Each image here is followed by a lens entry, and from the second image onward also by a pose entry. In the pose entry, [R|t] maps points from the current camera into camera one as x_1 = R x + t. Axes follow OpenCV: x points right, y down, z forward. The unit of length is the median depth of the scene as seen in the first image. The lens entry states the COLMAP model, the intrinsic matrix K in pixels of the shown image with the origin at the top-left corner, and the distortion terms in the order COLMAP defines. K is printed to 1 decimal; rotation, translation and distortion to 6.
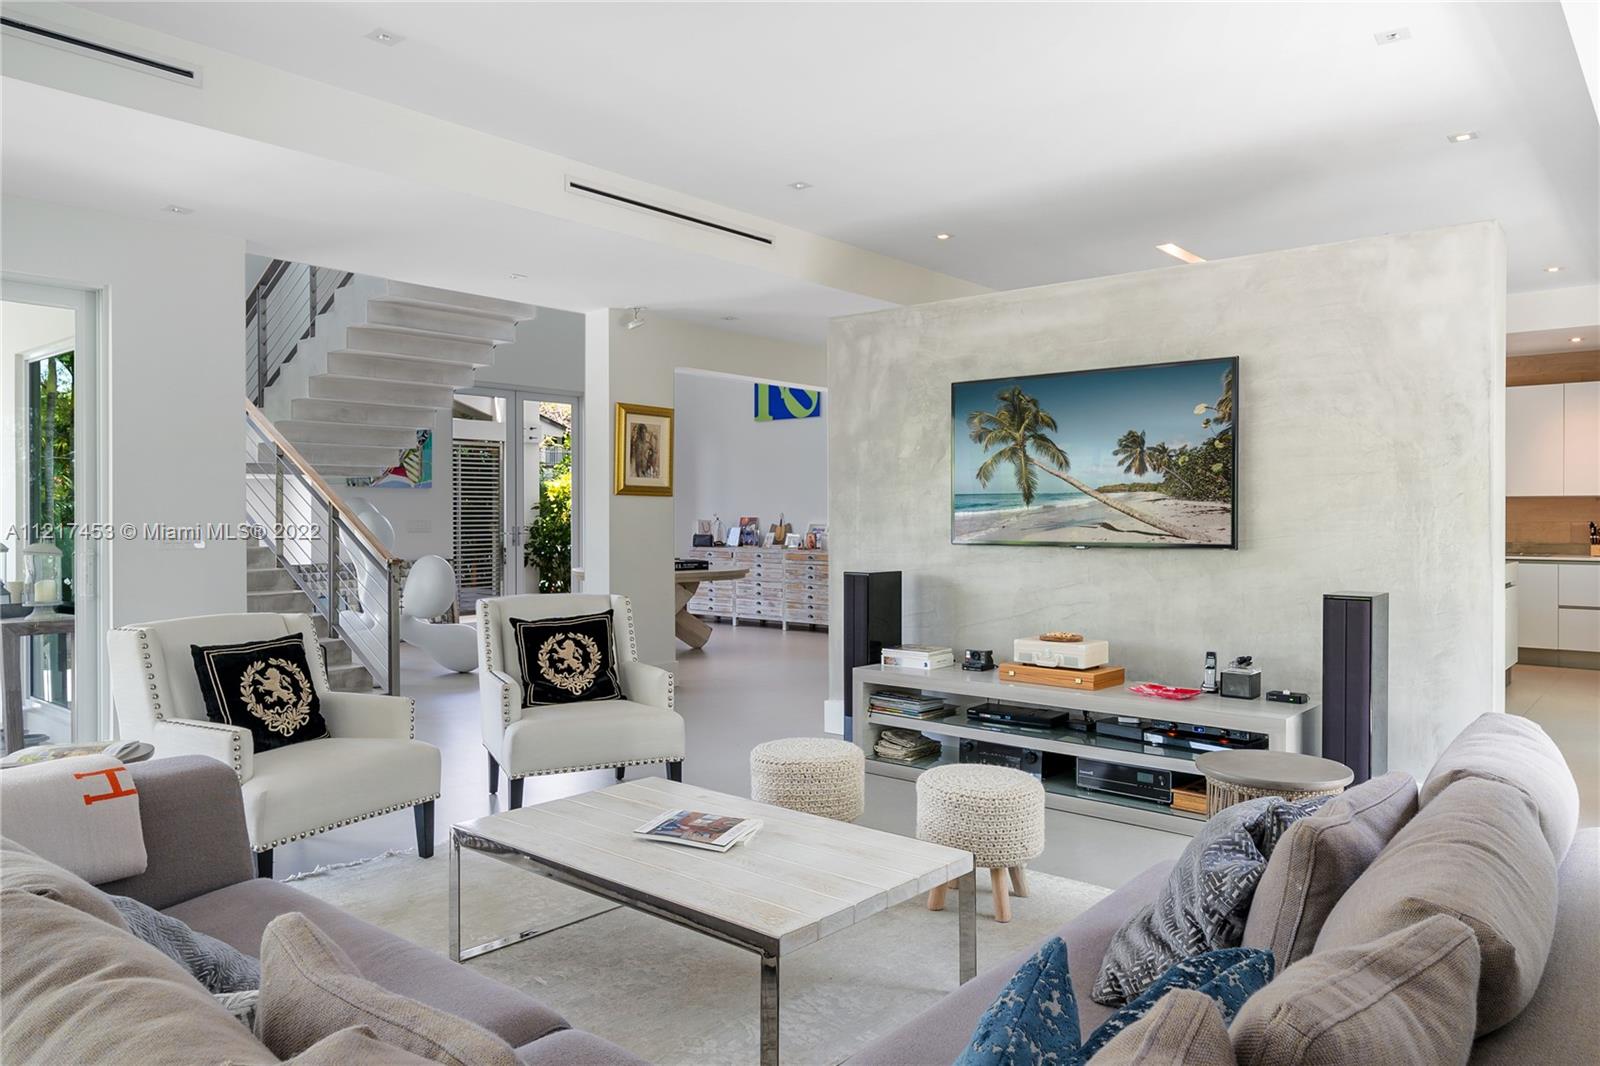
lens RADIAL K [[1056.5, 0, 799.6], [0, 1056.5, 522.9], [0, 0, 1]] dist [0.000177, 0.005319]
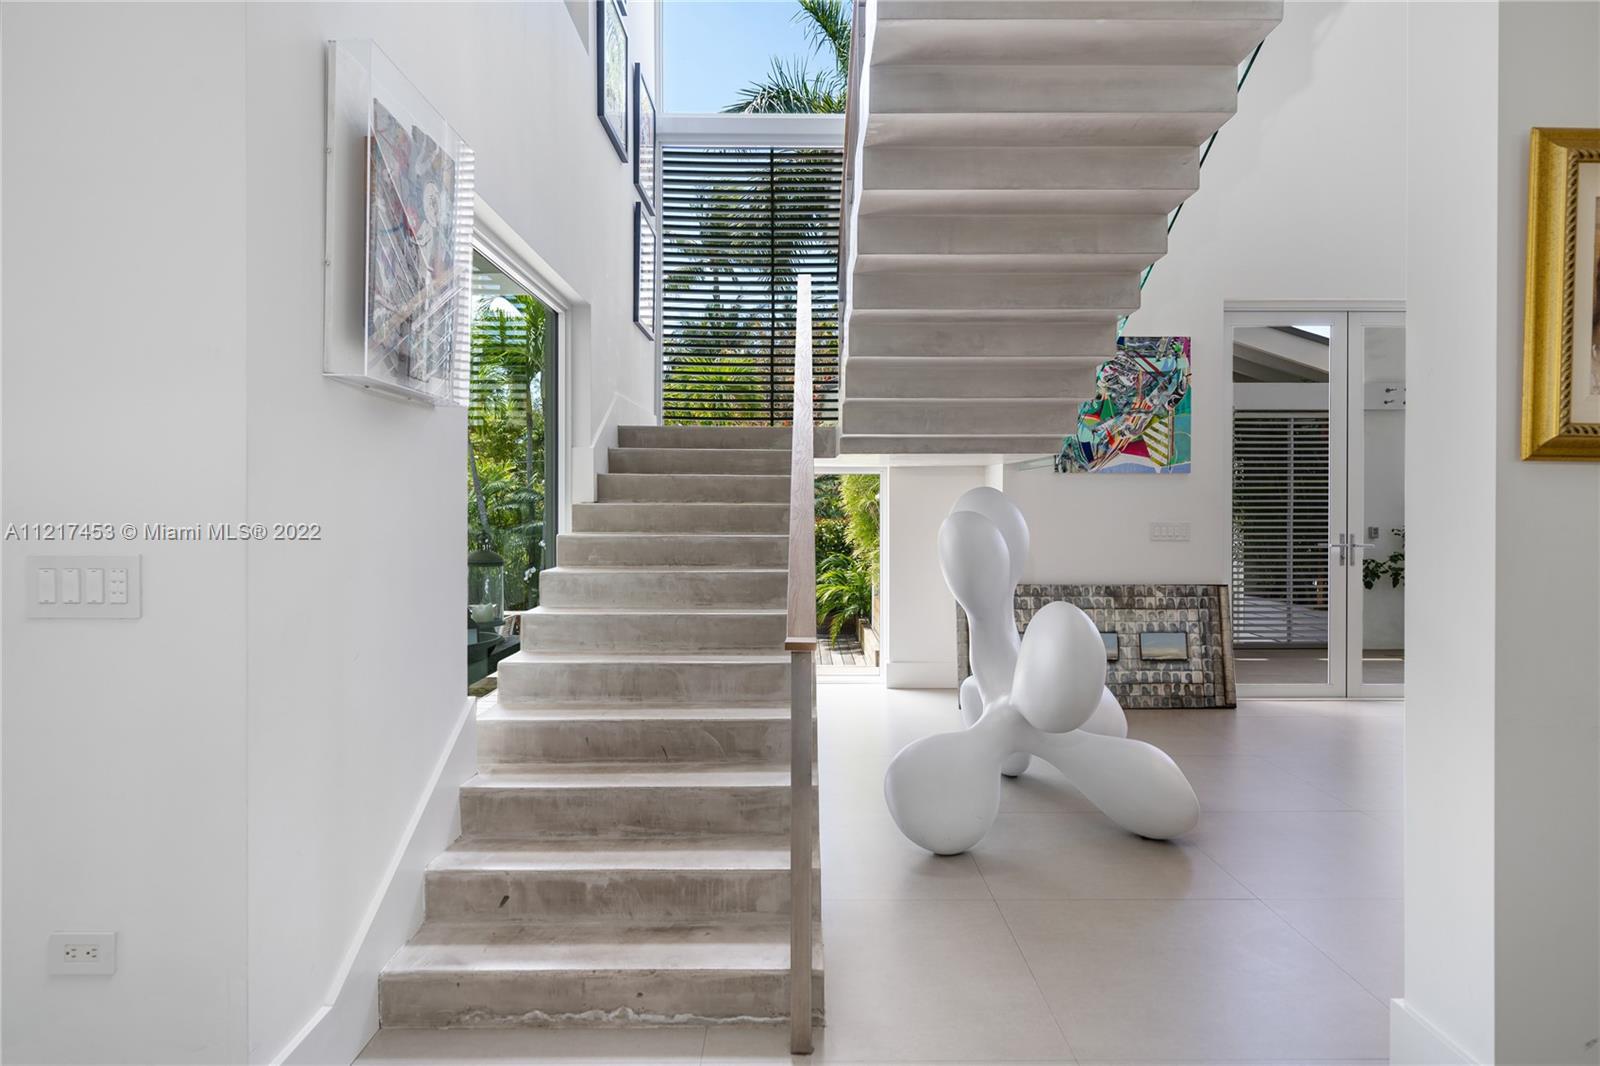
lens RADIAL K [[915.1, 0, 802.0], [0, 915.1, 524.0], [0, 0, 1]] dist [-0.005588, -0.004451]
pose [[0.641401, 0.012164, -0.767110, -0.075722], [-0.004488, 0.999917, 0.012104, -0.008038], [0.767193, -0.004320, 0.641402, 0.472821]]
